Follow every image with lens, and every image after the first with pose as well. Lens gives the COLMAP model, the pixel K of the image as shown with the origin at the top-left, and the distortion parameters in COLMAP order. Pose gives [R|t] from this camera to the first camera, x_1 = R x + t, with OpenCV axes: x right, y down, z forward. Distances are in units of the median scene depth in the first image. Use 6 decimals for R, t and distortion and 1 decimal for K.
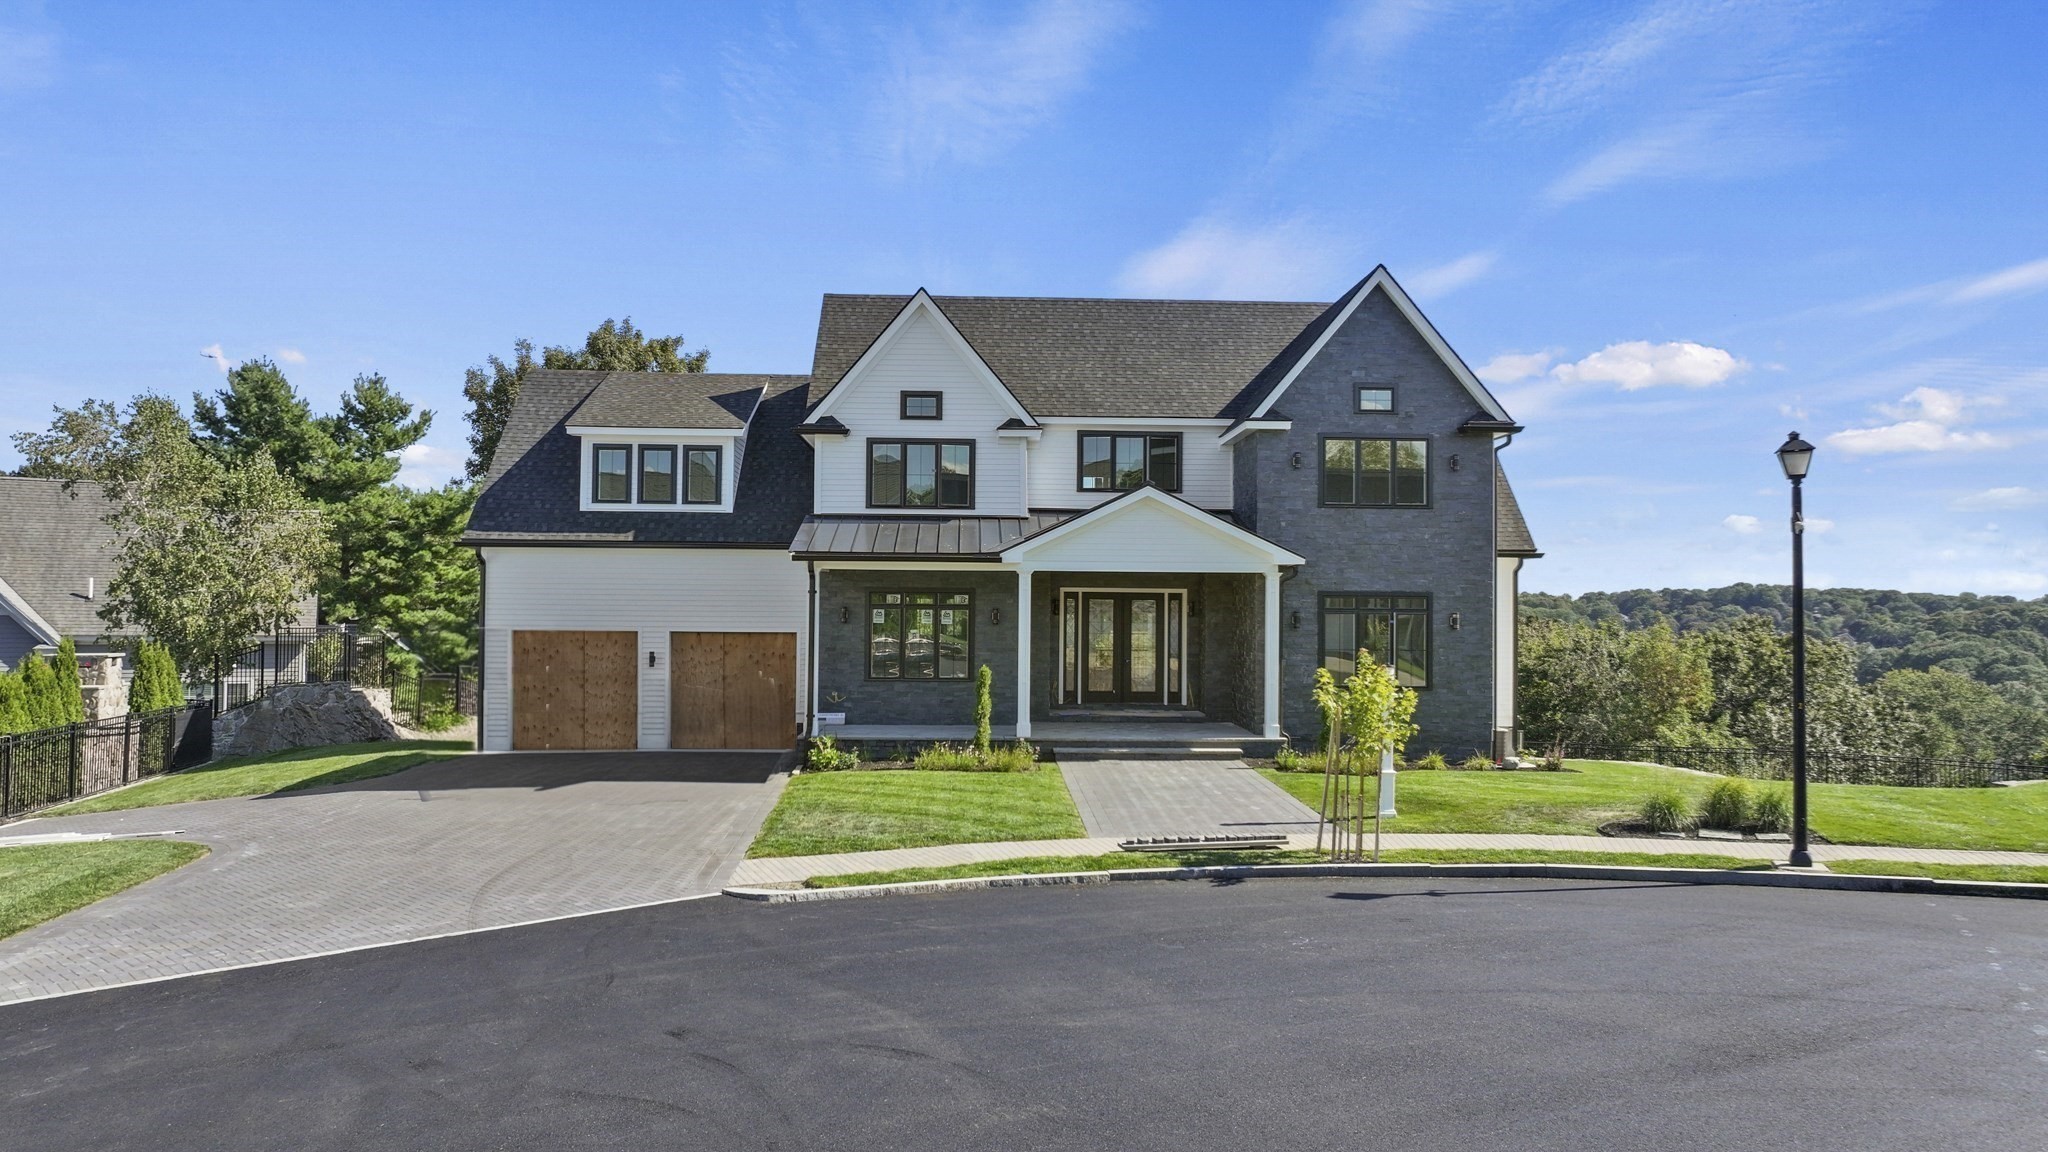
lens RADIAL K [[1459.2, 0, 1020.9], [0, 1459.2, 589.9], [0, 0, 1]] dist [-0.000726, 0.029772]
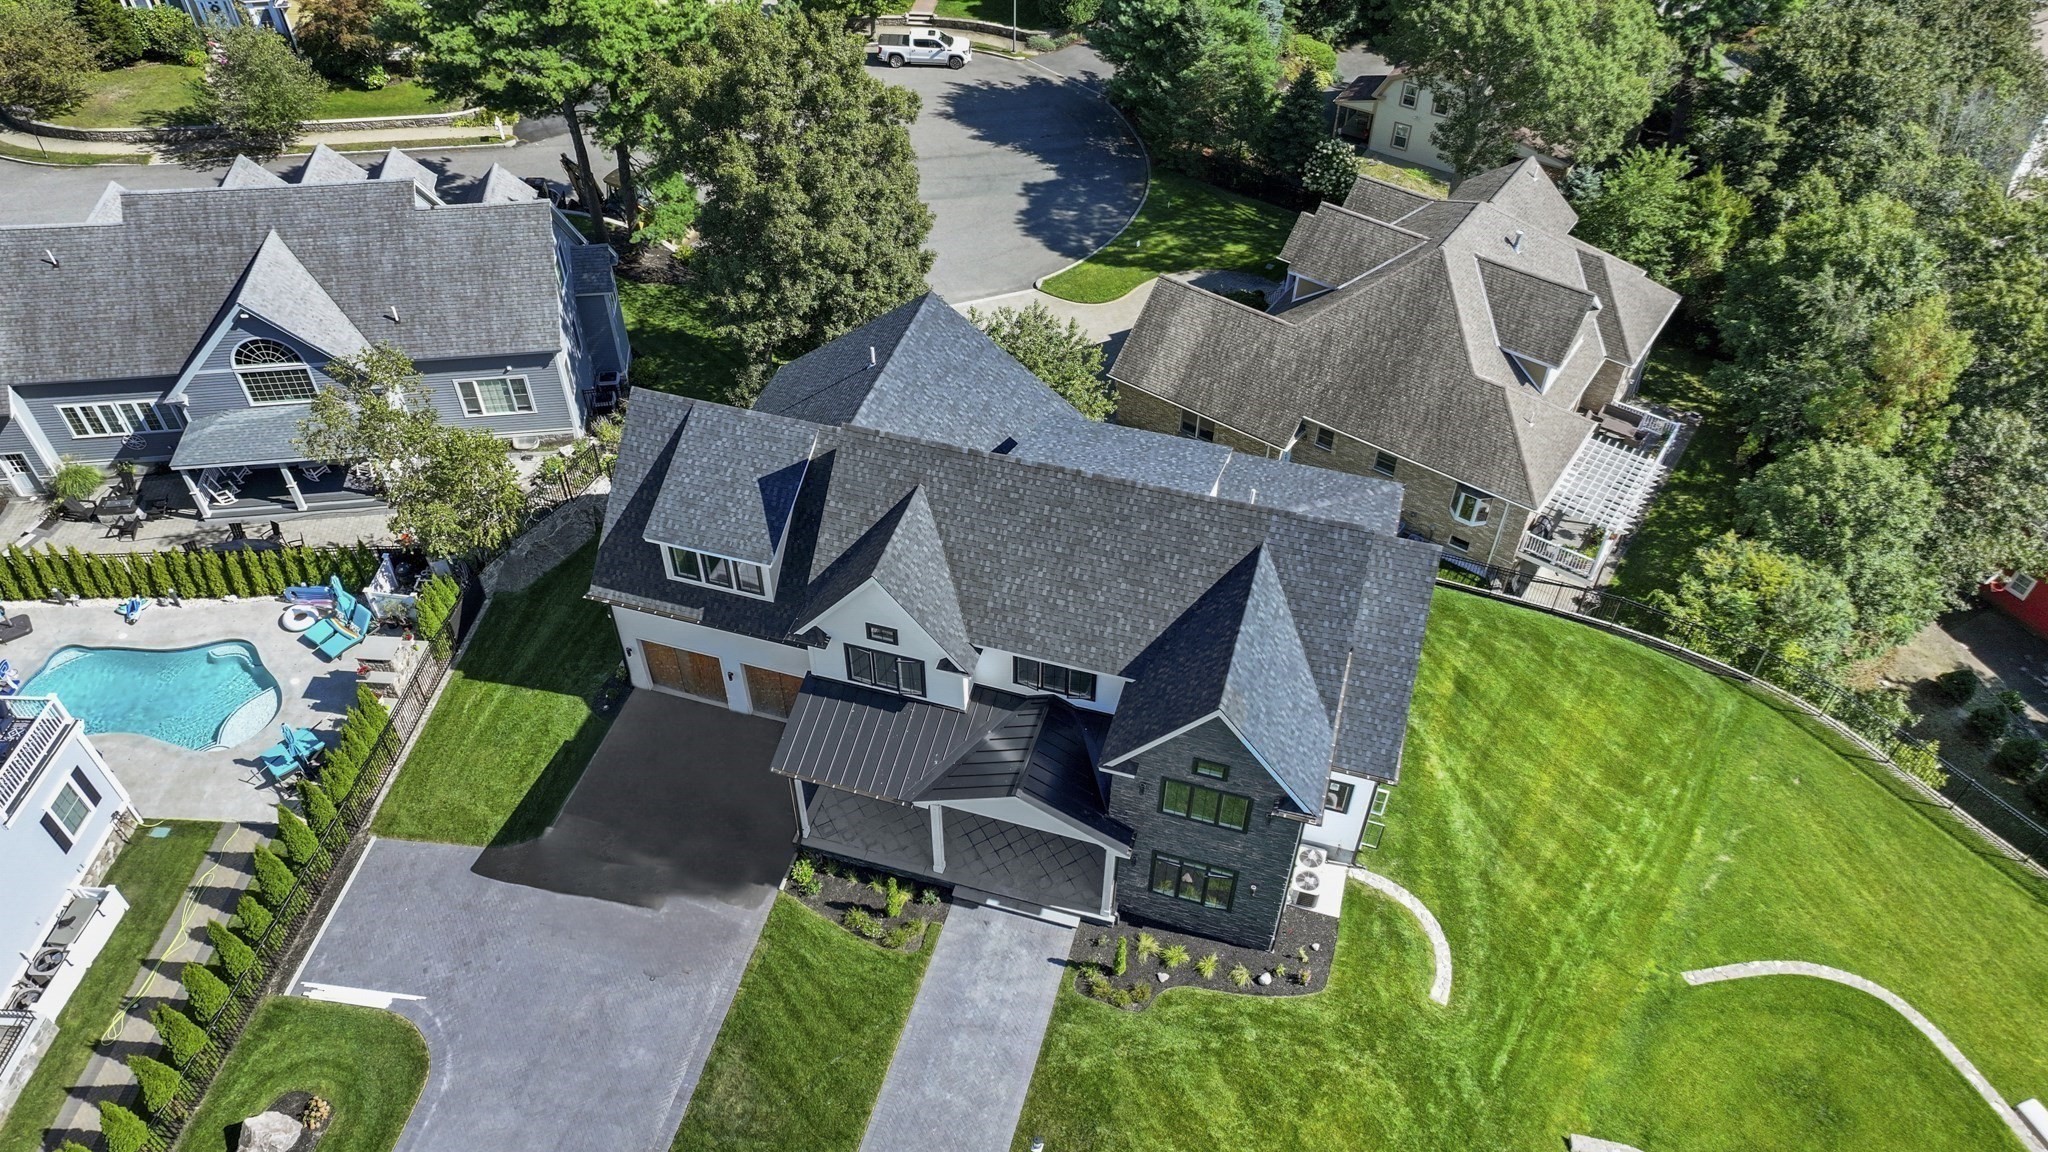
lens RADIAL K [[1459.2, 0, 1020.9], [0, 1459.2, 589.9], [0, 0, 1]] dist [-0.000726, 0.029772]
pose [[0.945765, 0.239515, -0.219457, 0.291121], [-0.009529, 0.695725, 0.718245, -0.992452], [0.324712, -0.677200, 0.660274, 0.234576]]
